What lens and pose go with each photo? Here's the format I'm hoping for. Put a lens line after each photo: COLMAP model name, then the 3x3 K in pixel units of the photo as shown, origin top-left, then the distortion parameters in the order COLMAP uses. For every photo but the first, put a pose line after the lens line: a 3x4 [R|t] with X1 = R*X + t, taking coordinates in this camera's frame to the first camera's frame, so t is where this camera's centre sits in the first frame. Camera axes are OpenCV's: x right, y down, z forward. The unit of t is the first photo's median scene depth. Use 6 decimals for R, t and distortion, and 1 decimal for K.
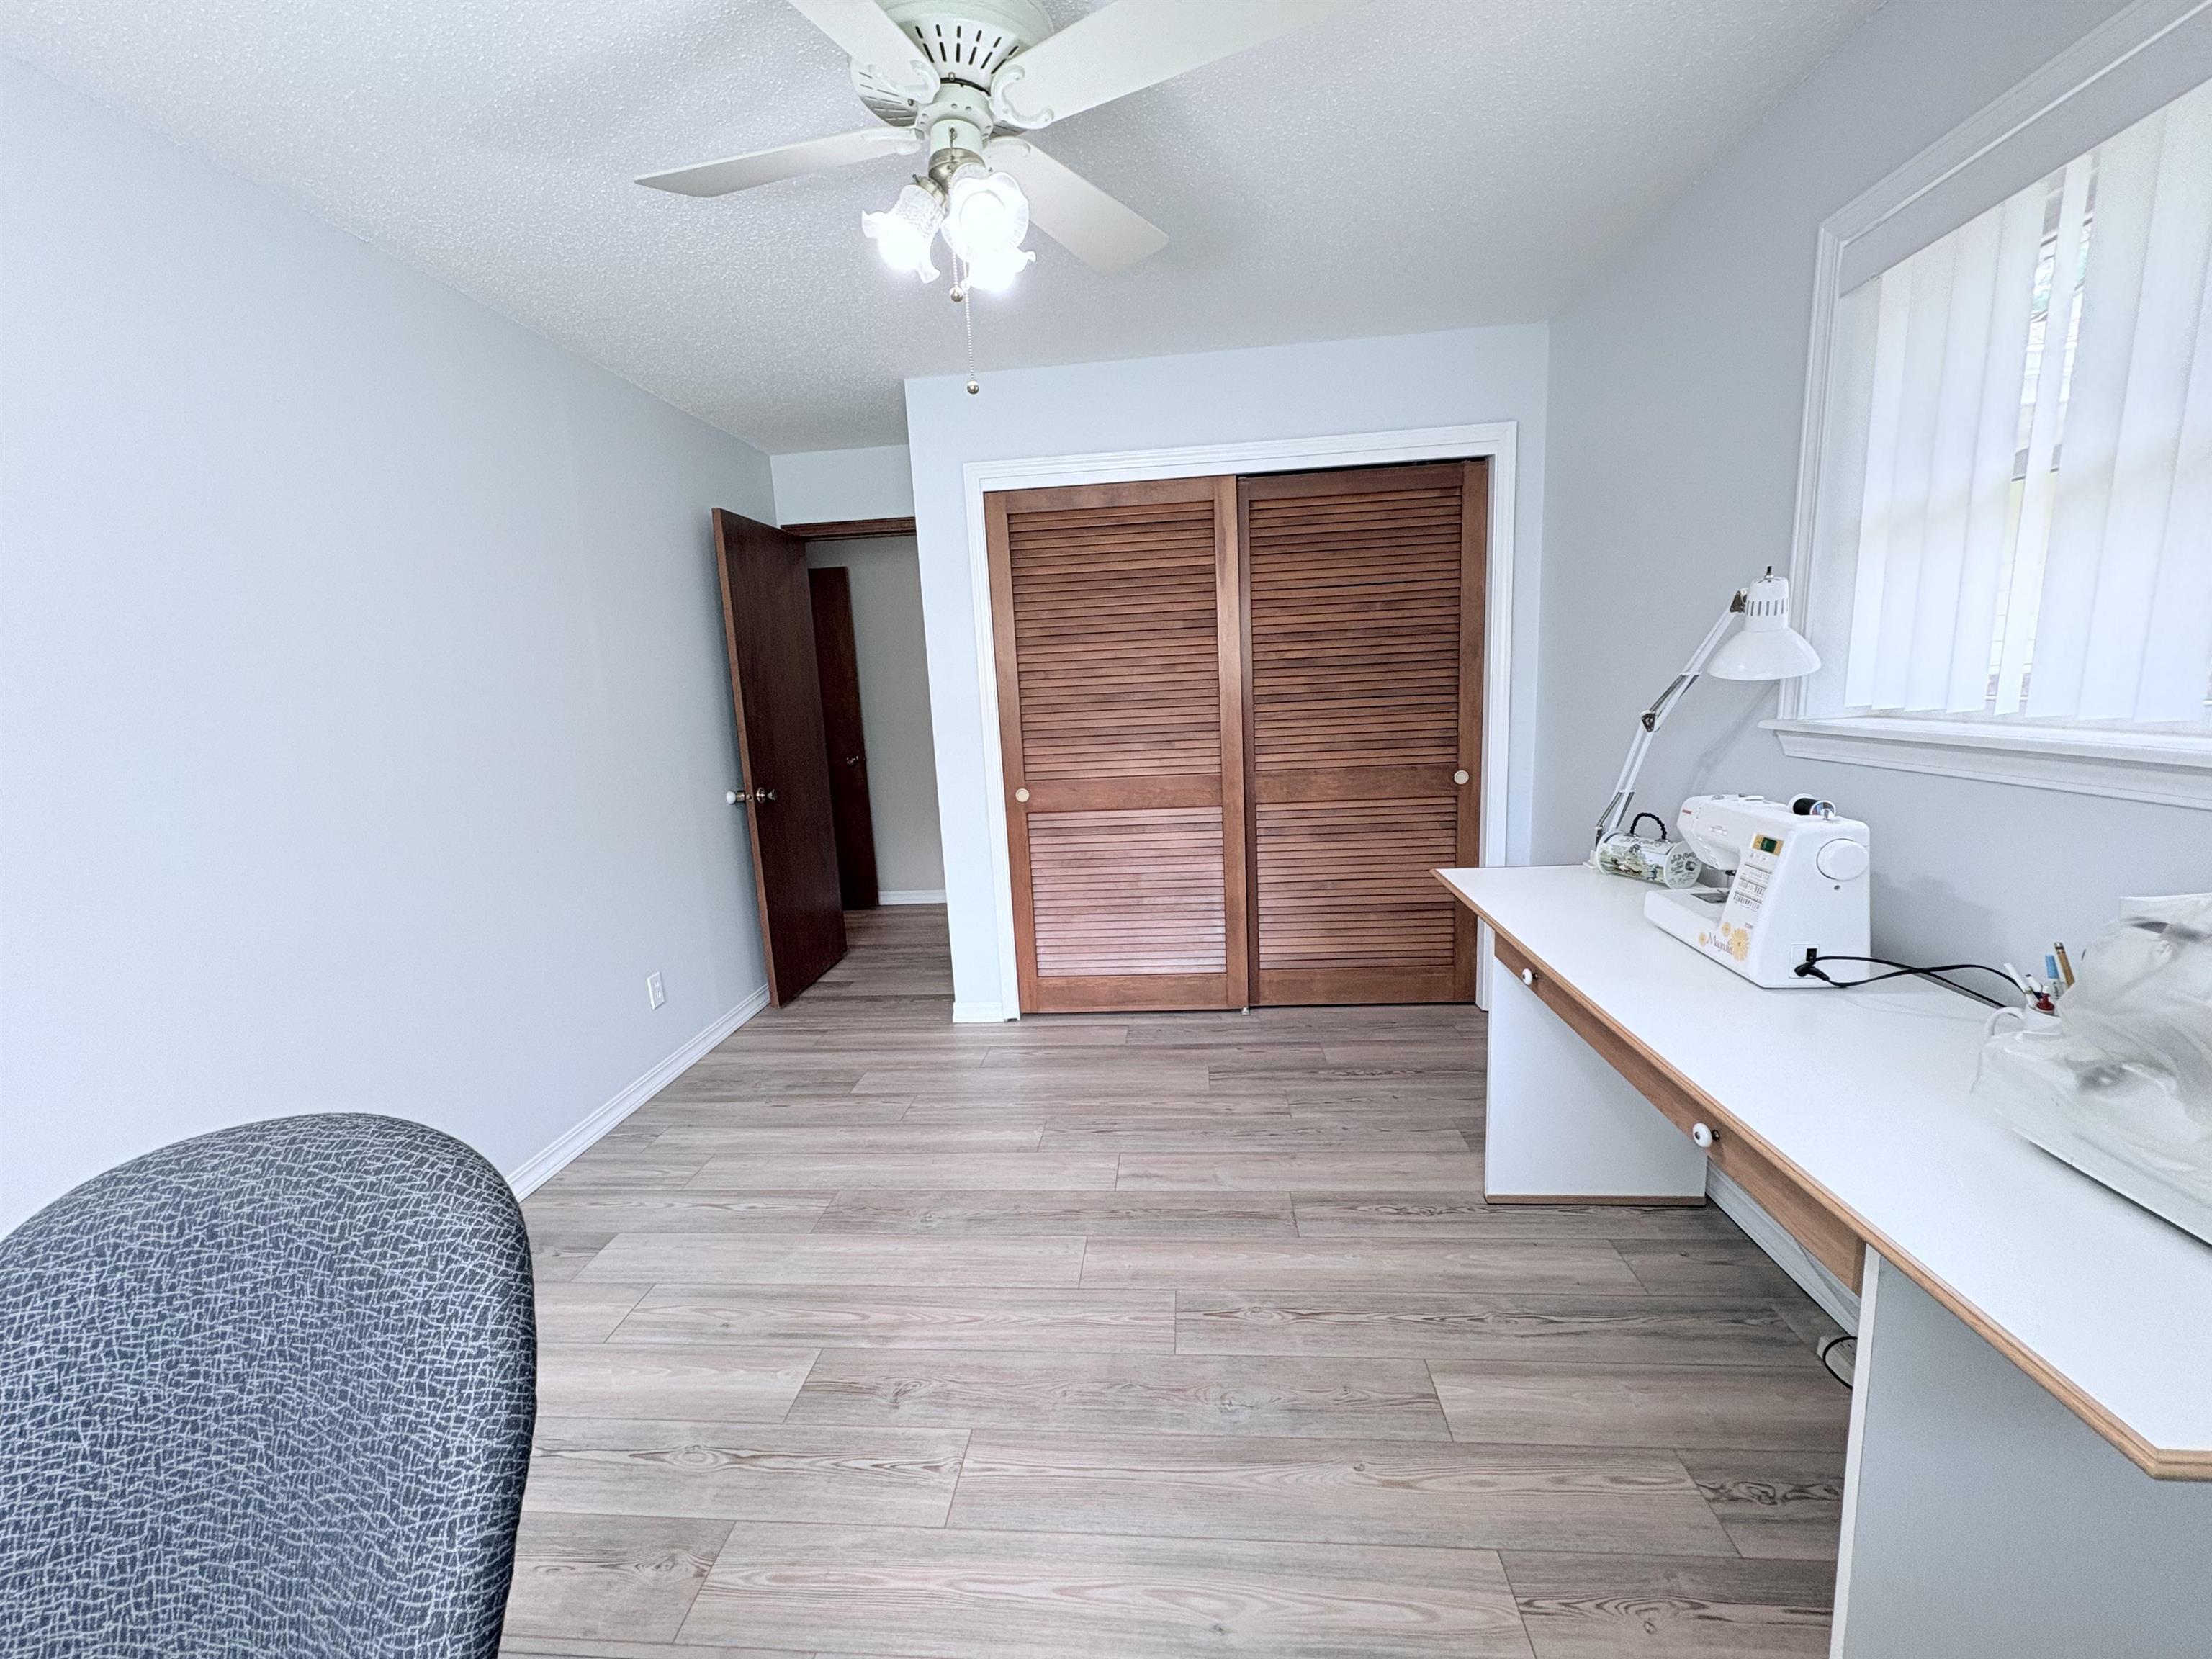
lens RADIAL K [[883.2, 0, 1103.5], [0, 883.2, 829.5], [0, 0, 1]] dist [0.000823, 0.000509]
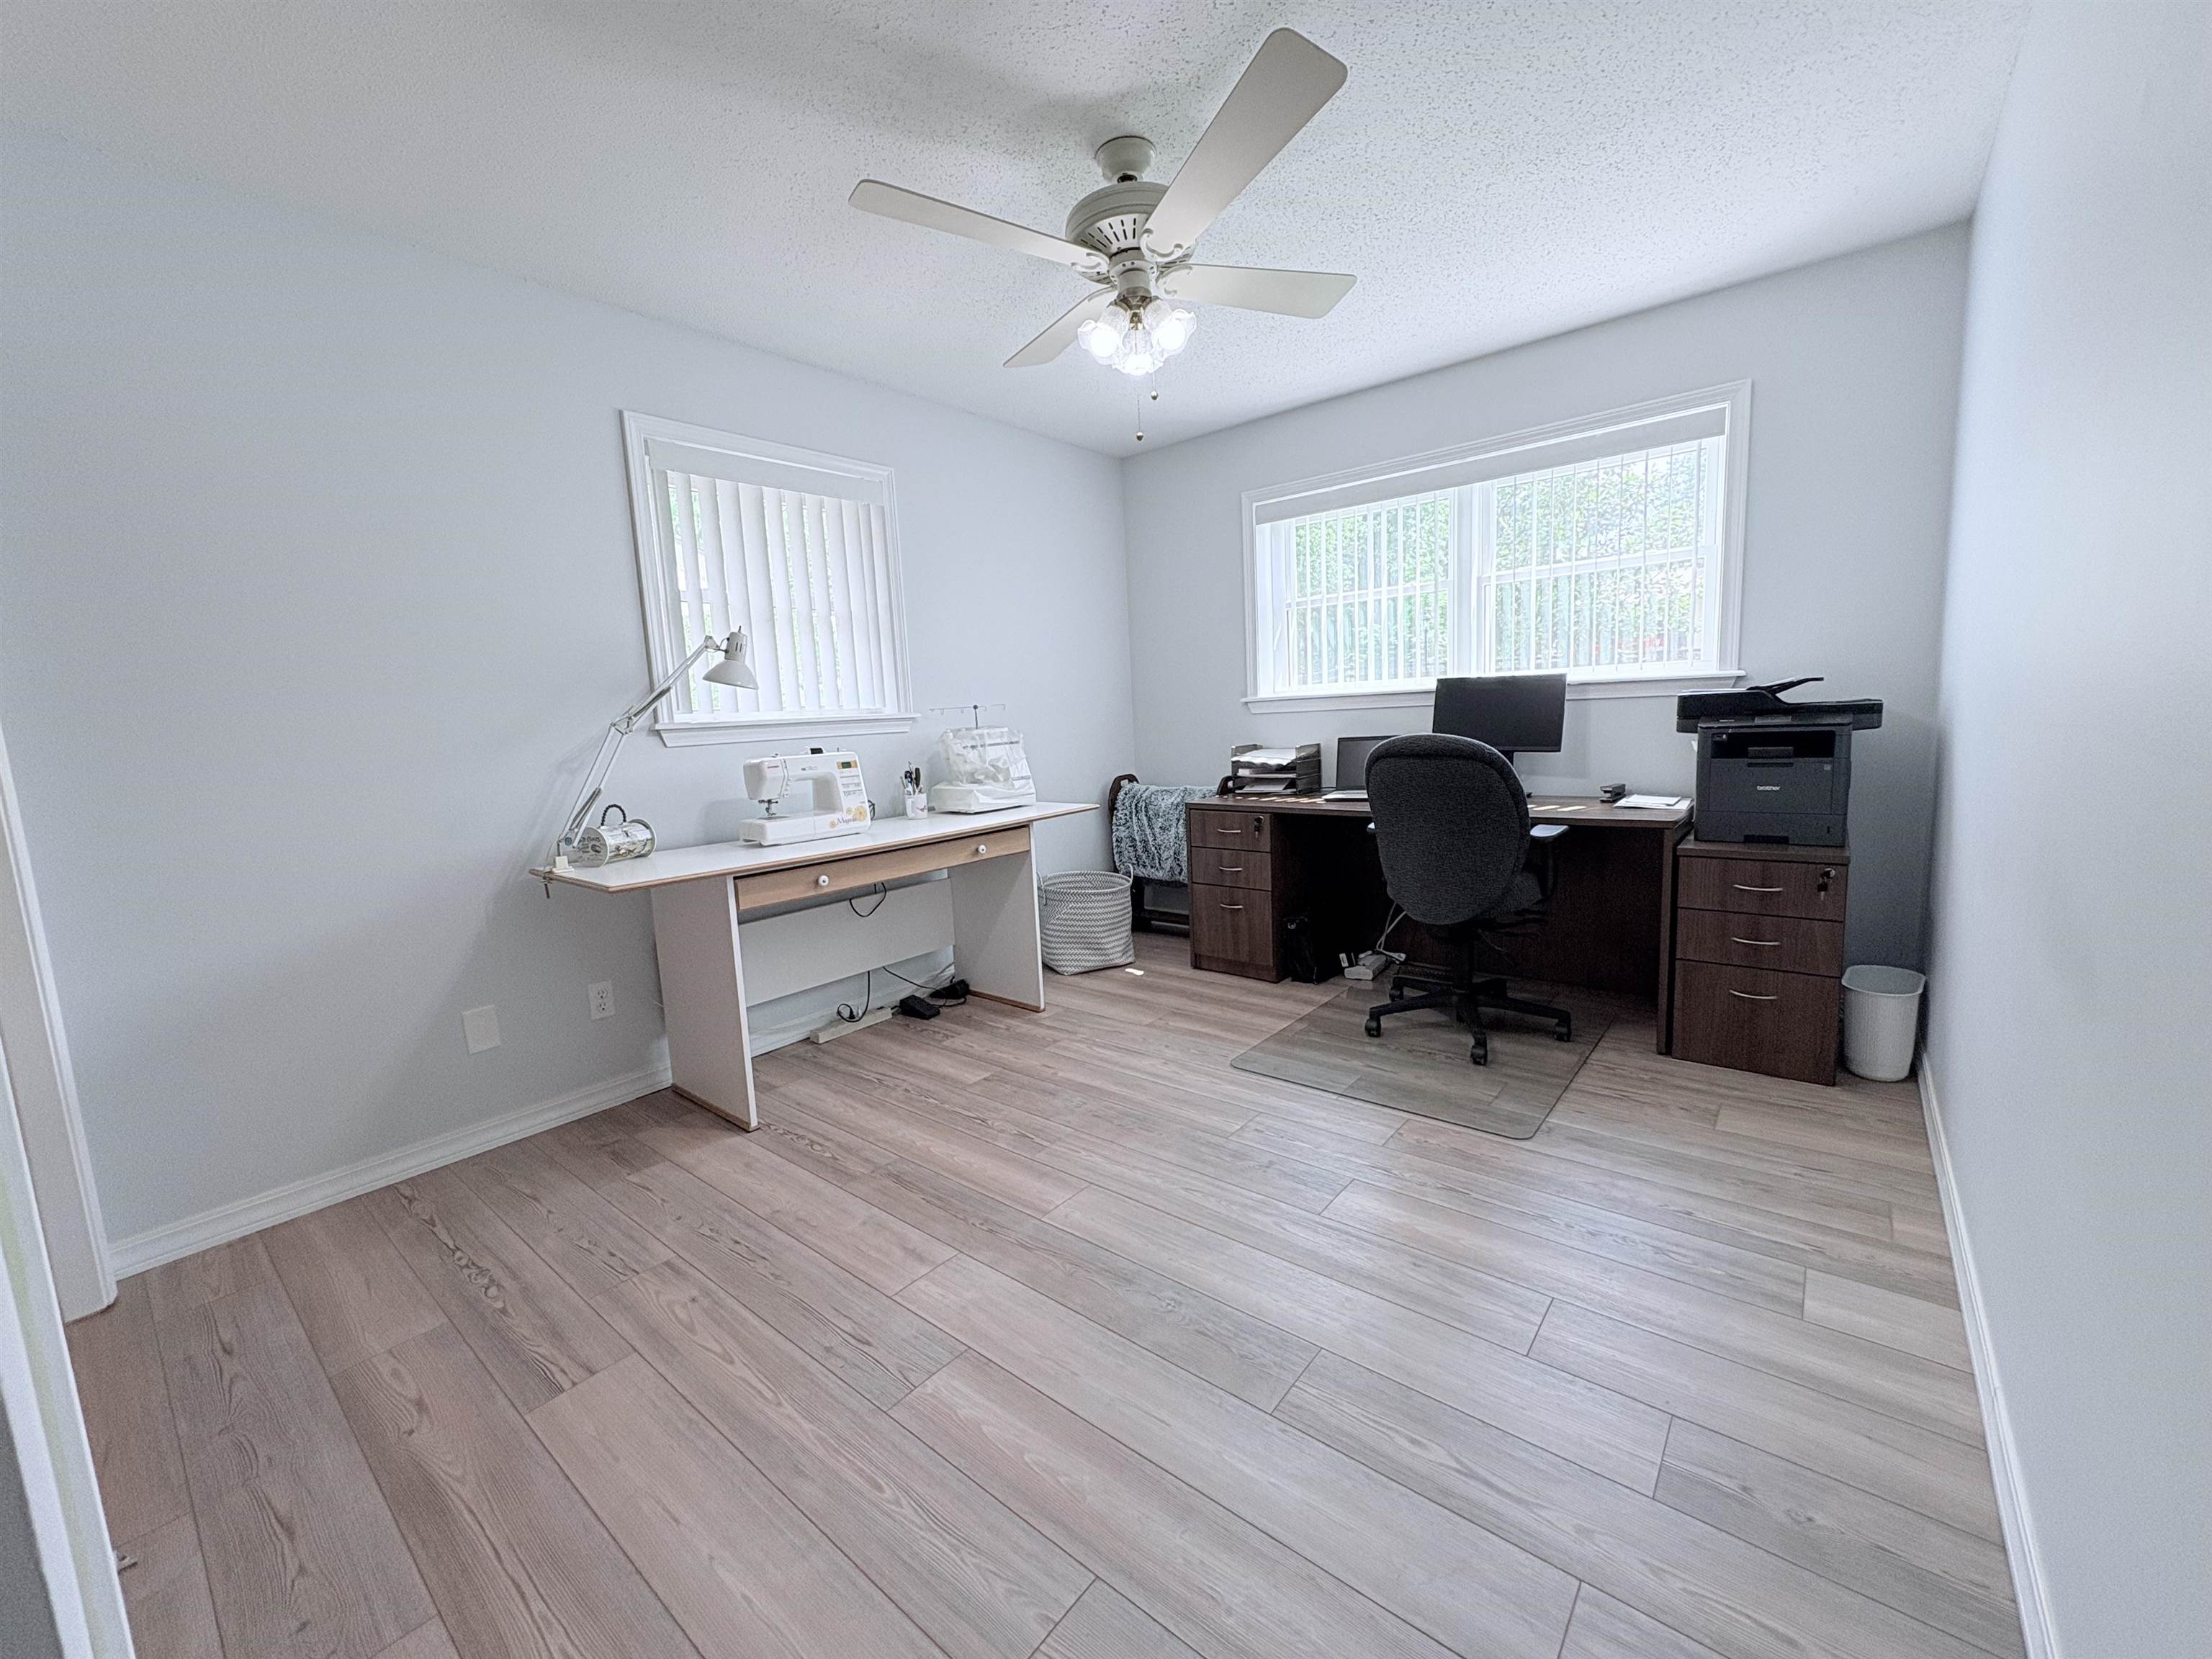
lens RADIAL K [[883.2, 0, 1104.9], [0, 883.2, 825.8], [0, 0, 1]] dist [0.000823, 0.000509]
pose [[-0.817065, 0.016775, 0.576301, -0.691353], [0.189757, 0.951710, 0.241330, -0.168444], [-0.544423, 0.306540, -0.780792, 1.734754]]
